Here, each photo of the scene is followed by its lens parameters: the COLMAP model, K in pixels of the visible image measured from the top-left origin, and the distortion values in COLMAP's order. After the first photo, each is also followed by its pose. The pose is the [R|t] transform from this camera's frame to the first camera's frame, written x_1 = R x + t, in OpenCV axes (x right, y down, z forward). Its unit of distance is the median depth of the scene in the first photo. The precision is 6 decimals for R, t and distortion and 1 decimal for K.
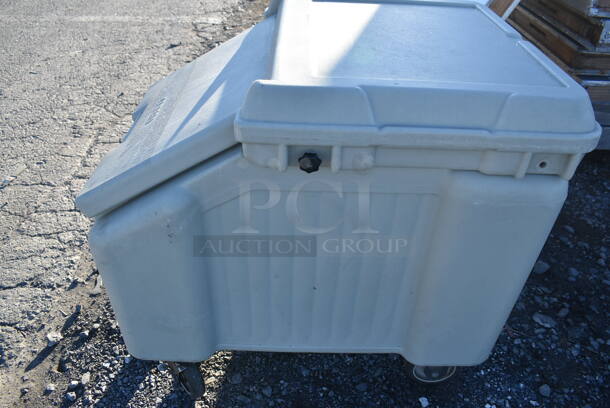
lens RADIAL K [[470.3, 0, 306.1], [0, 470.3, 201.7], [0, 0, 1]] dist [-0.082224, -0.000679]
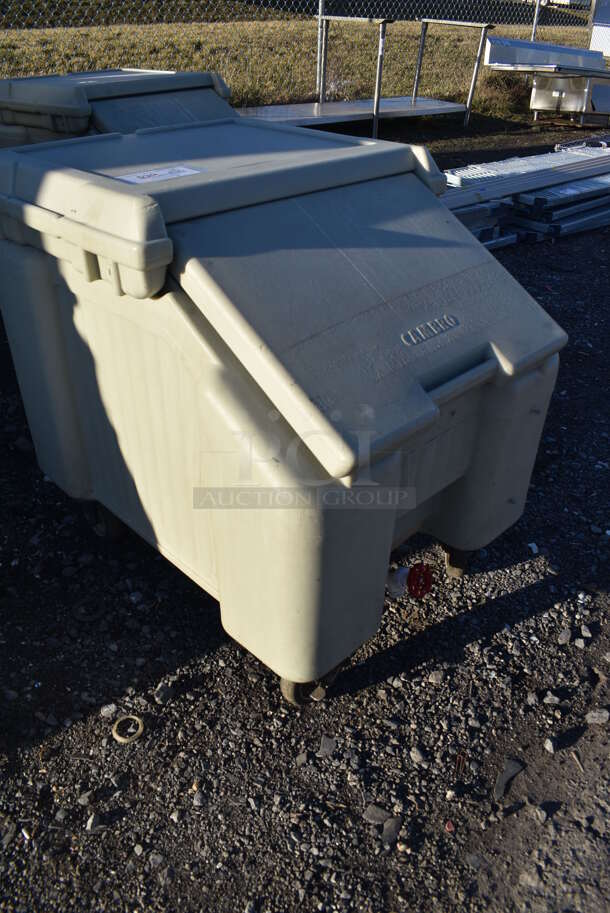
lens RADIAL K [[703.9, 0, 300.5], [0, 703.9, 458.2], [0, 0, 1]] dist [-0.082224, -0.000679]
pose [[-0.691920, -0.429525, 0.580306, -0.690474], [0.405988, 0.433172, 0.804696, -0.803471], [-0.597010, 0.792382, -0.125338, 1.126623]]
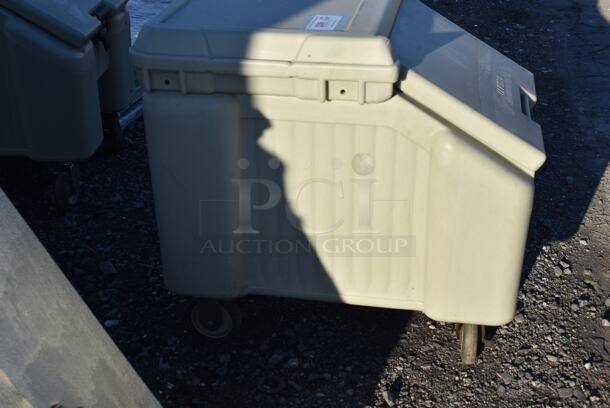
lens RADIAL K [[828.8, 0, 305.2], [0, 828.8, 203.0], [0, 0, 1]] dist [-0.028778, 0.000000]
pose [[-0.981015, -0.108422, 0.160793, -0.177329], [0.098404, 0.436161, 0.894472, -1.491433], [-0.167112, 0.893313, -0.417212, 1.729580]]
